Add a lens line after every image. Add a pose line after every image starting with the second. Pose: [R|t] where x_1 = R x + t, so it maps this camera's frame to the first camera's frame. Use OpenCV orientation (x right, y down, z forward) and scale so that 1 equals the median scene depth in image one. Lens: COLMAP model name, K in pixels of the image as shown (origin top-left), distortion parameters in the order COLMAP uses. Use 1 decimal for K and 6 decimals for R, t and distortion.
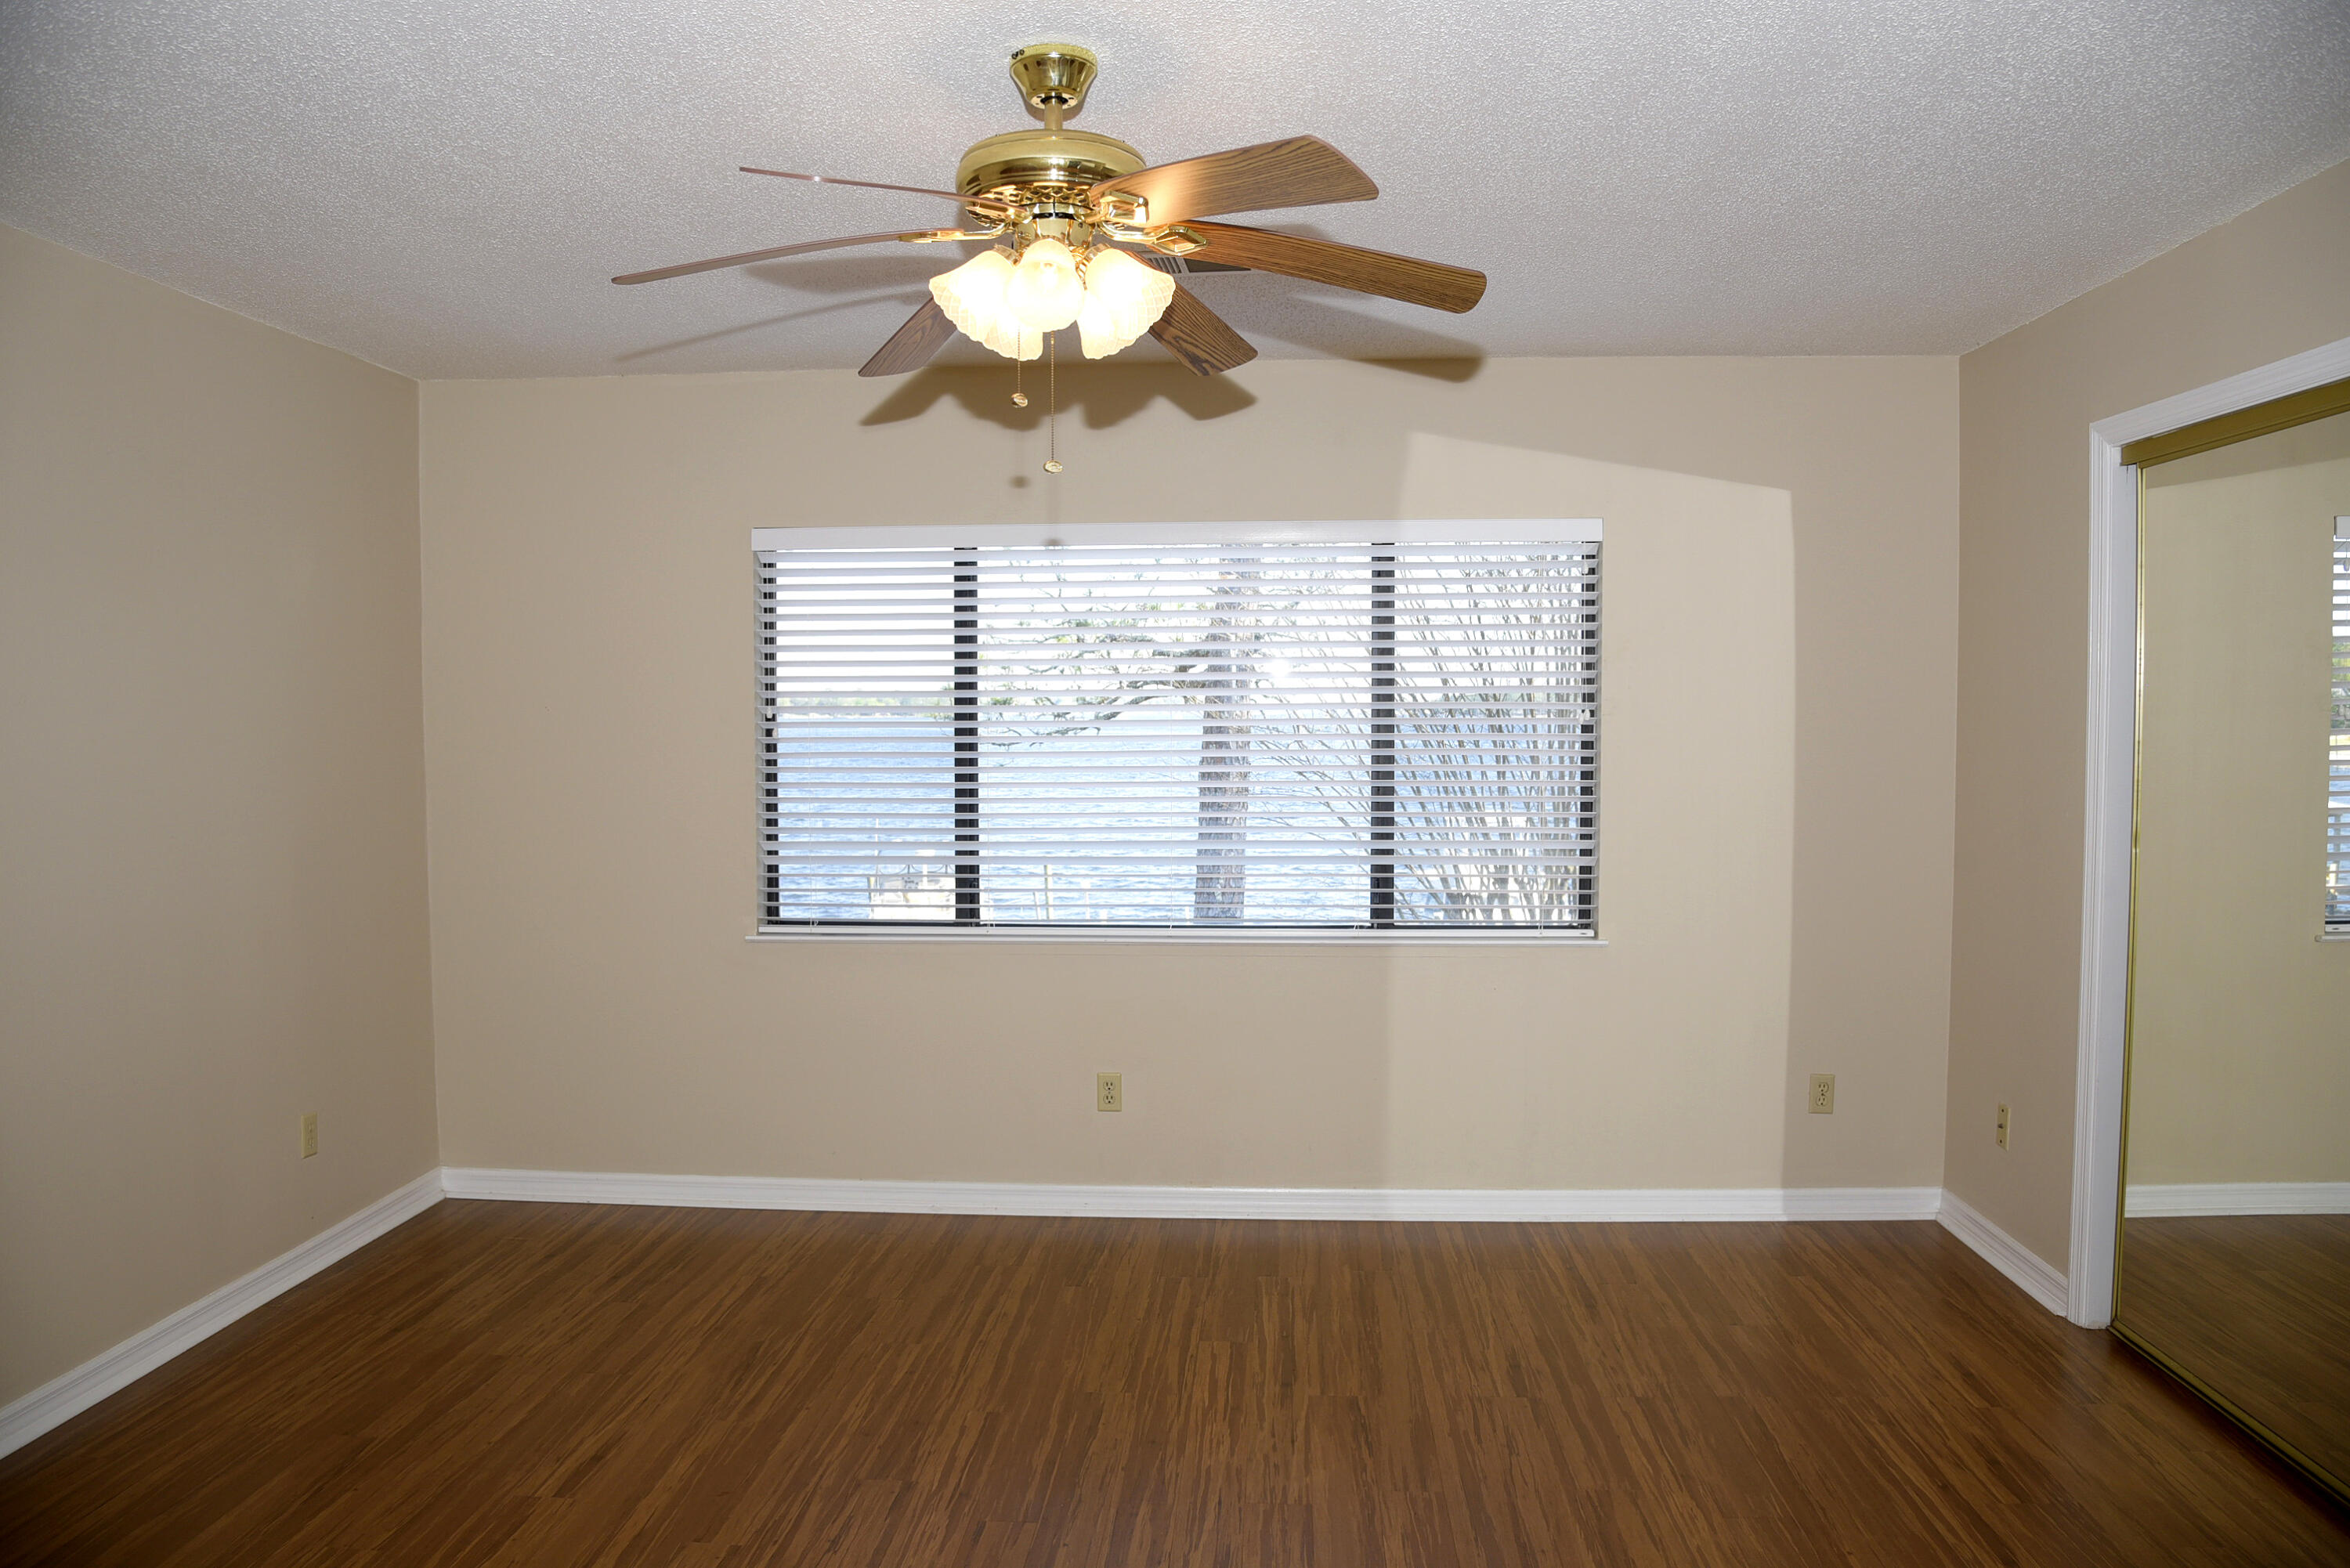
lens RADIAL K [[1564.4, 0, 1175.0], [0, 1564.4, 784.0], [0, 0, 1]] dist [-0.110981, 0.047111]
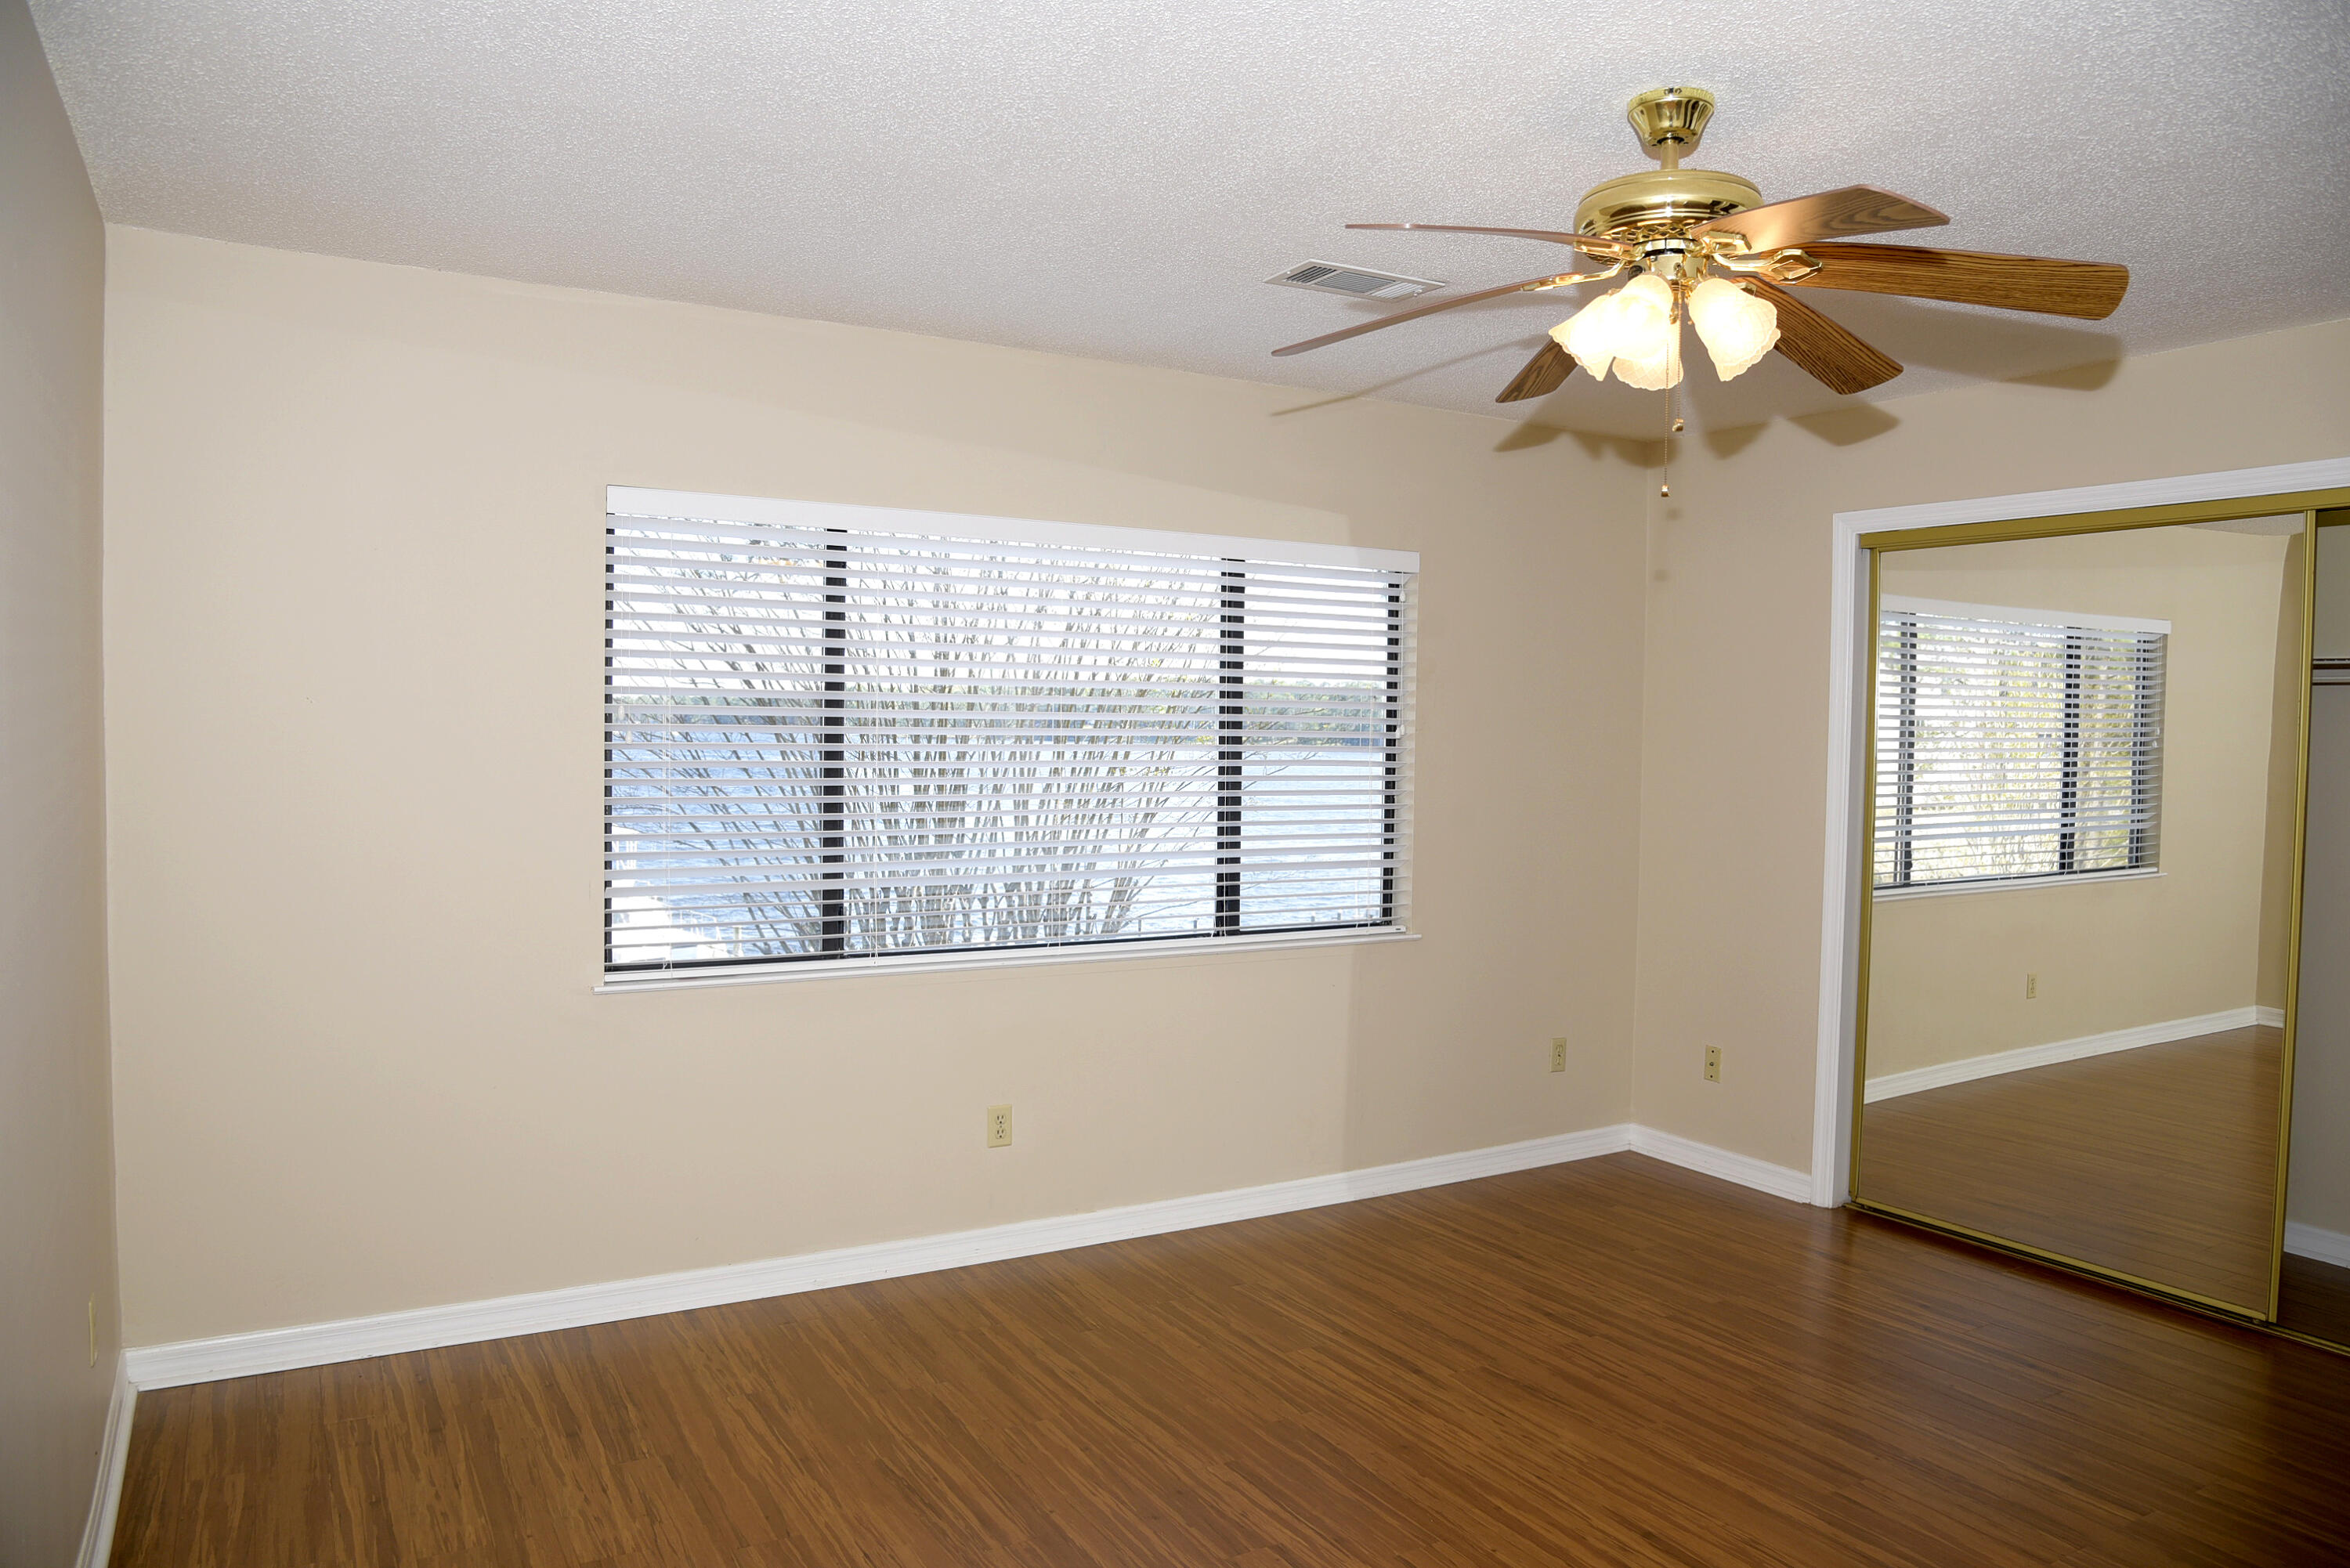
lens RADIAL K [[1597.3, 0, 1175.0], [0, 1597.3, 784.0], [0, 0, 1]] dist [-0.142926, 0.092055]
pose [[0.826771, -0.004421, 0.562521, -0.603406], [0.000550, 0.999975, 0.007051, -0.017623], [-0.562538, -0.005521, 0.826753, 0.191390]]
